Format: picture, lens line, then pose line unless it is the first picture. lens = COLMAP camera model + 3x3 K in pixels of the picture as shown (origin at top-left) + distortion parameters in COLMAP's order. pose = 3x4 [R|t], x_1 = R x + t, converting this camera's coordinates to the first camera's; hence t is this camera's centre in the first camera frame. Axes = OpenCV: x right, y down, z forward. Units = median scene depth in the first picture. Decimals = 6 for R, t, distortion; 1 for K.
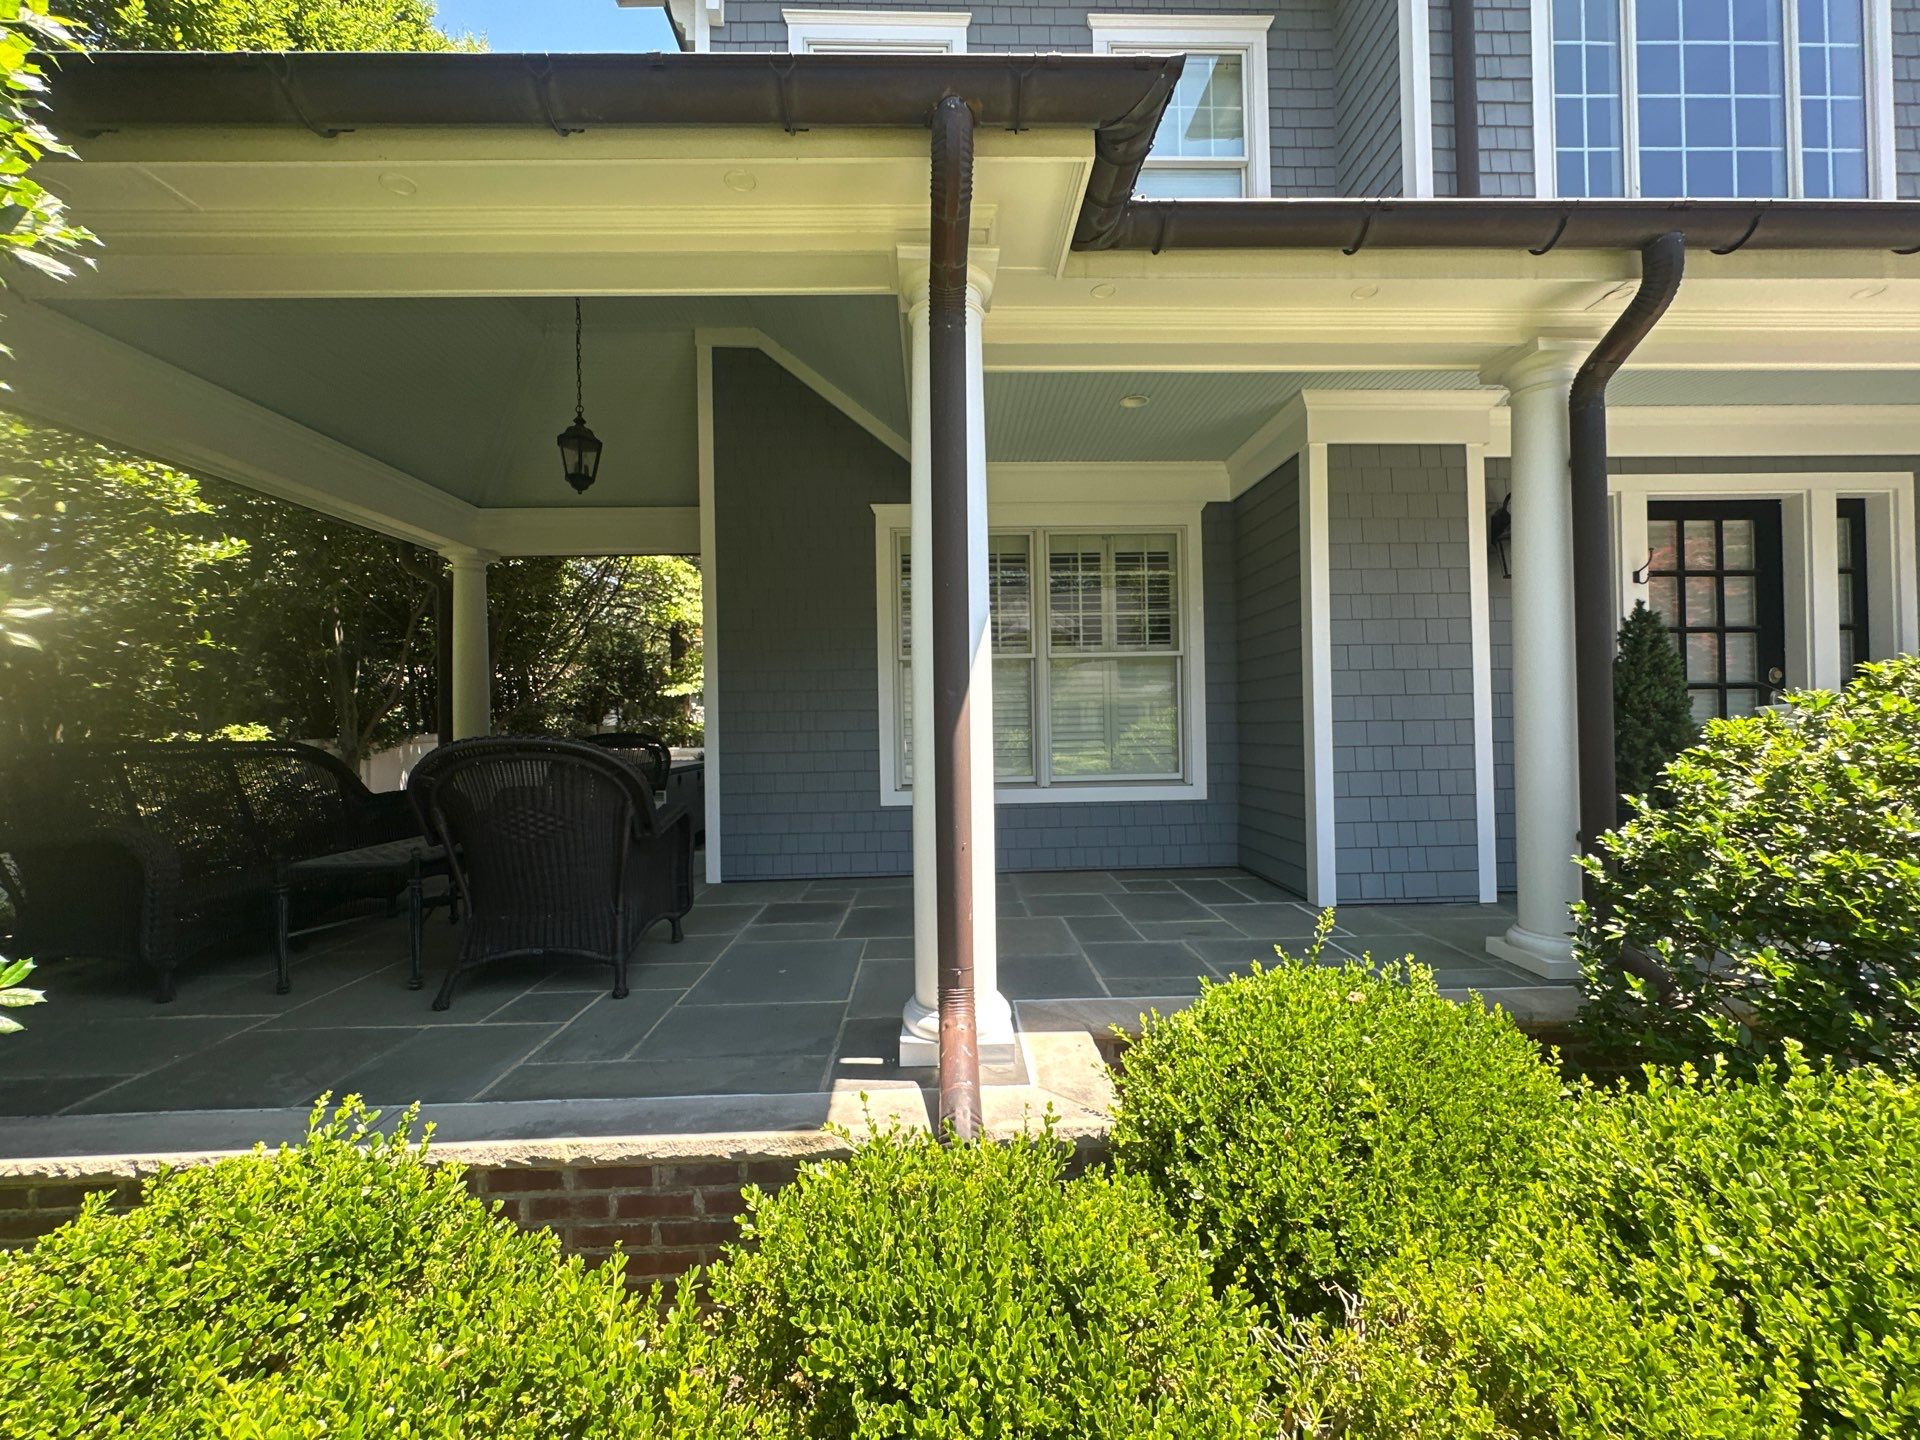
lens RADIAL K [[769.6, 0, 961.8], [0, 769.6, 716.4], [0, 0, 1]] dist [-0.003269, 0.001014]
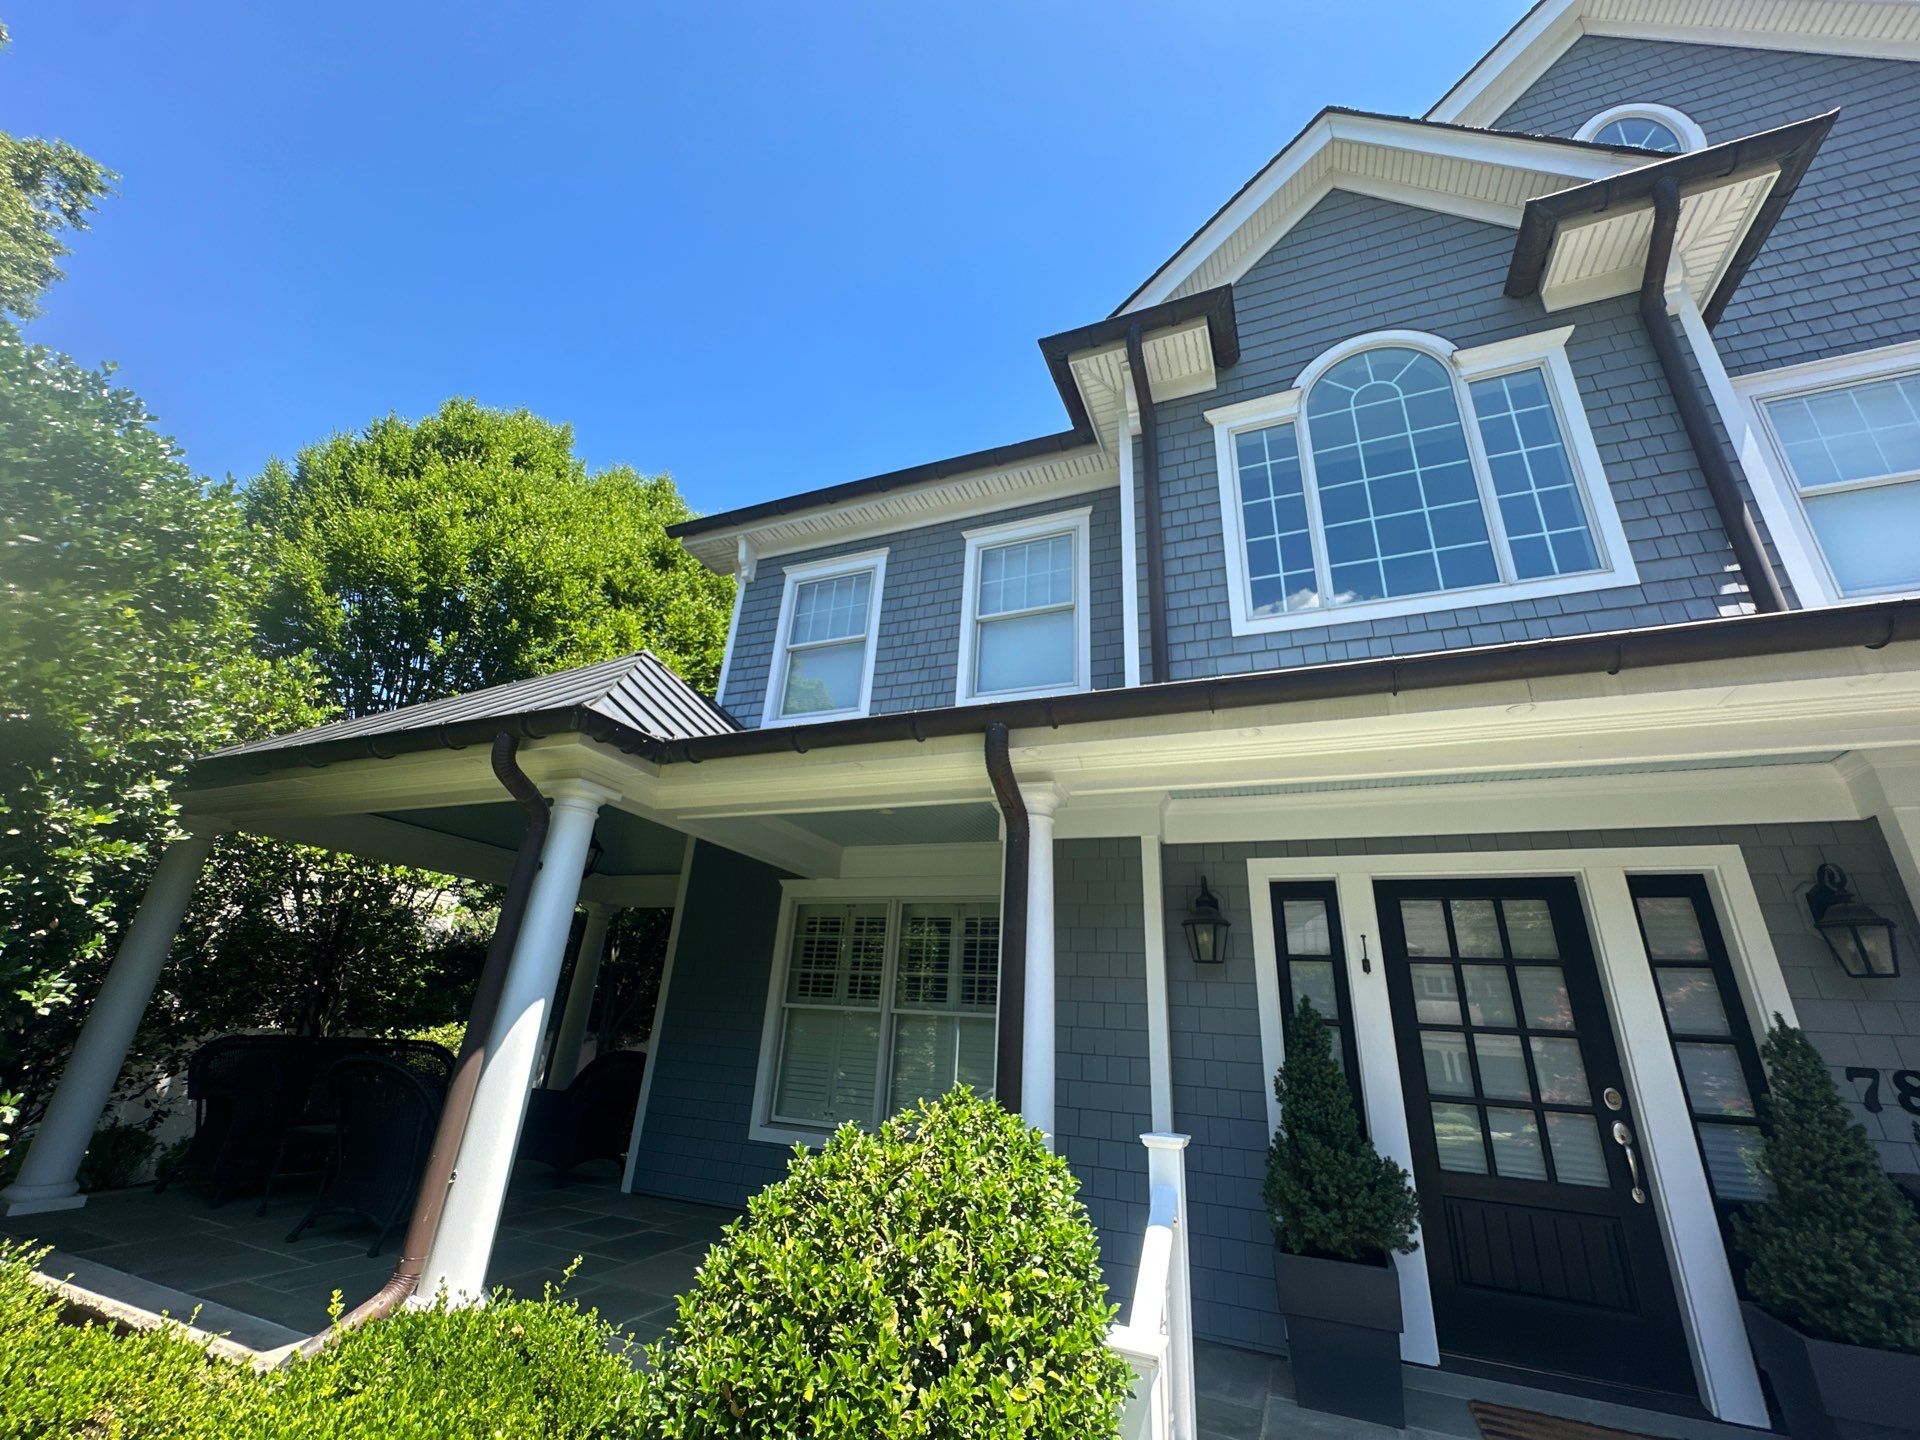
lens RADIAL K [[766.0, 0, 960.0], [0, 766.0, 720.0], [0, 0, 1]] dist [-0.002814, 0.000648]
pose [[0.910899, -0.090221, -0.402645, 1.426506], [-0.068913, 0.928835, -0.364028, -0.148720], [0.406834, 0.359340, 0.839858, -0.141728]]
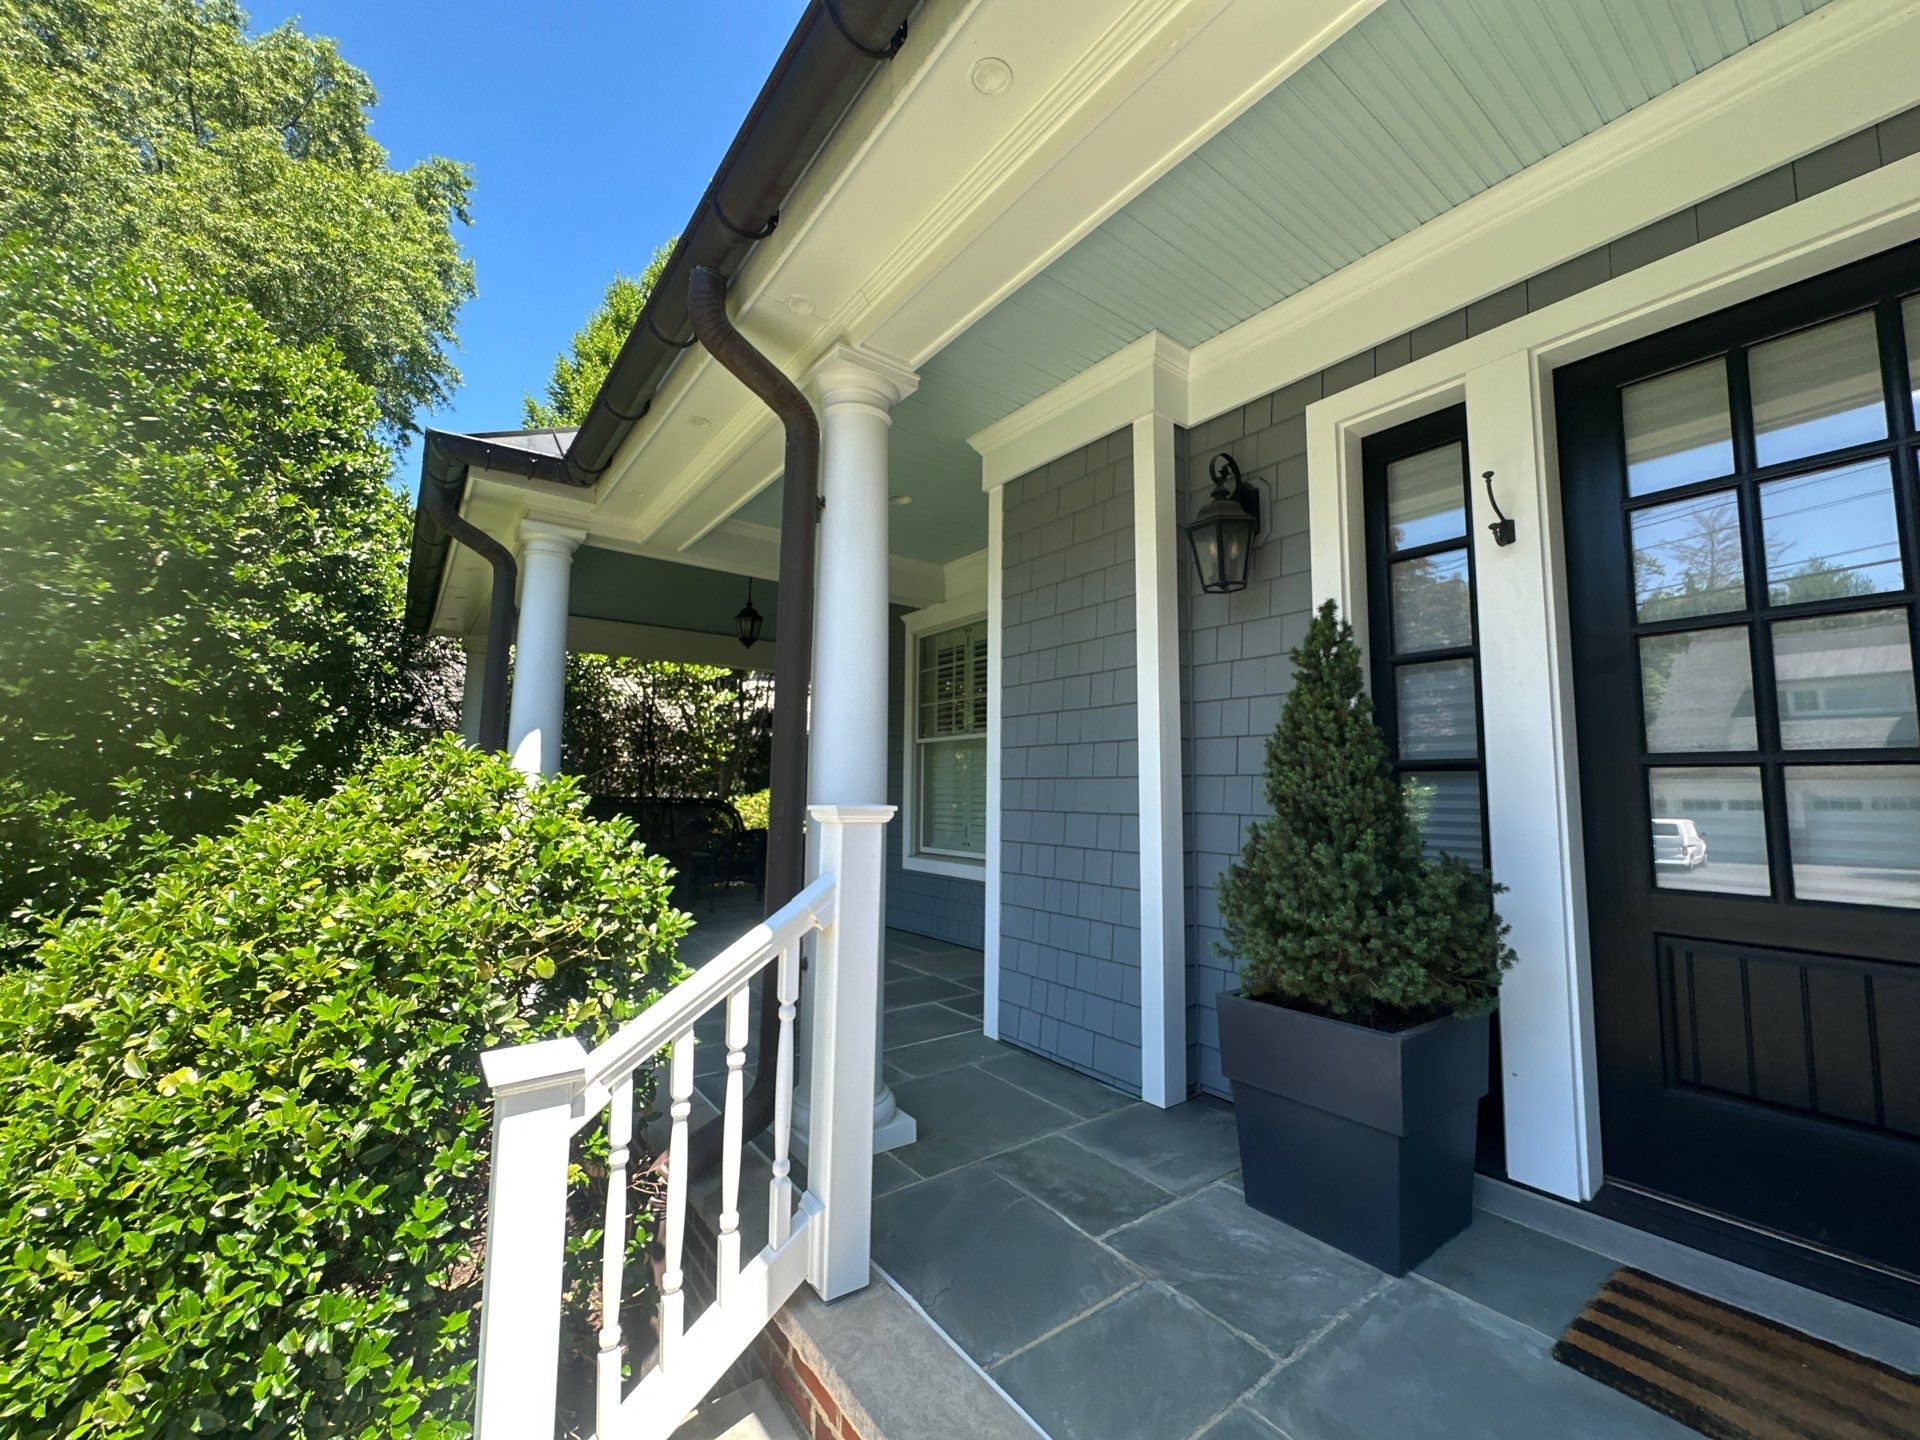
lens RADIAL K [[769.6, 0, 961.8], [0, 769.6, 716.4], [0, 0, 1]] dist [-0.003269, 0.001014]
pose [[0.573063, -0.058986, -0.817386, 1.834610], [-0.012786, 0.996641, -0.080886, -0.042152], [0.819411, 0.056804, 0.570384, 0.785573]]
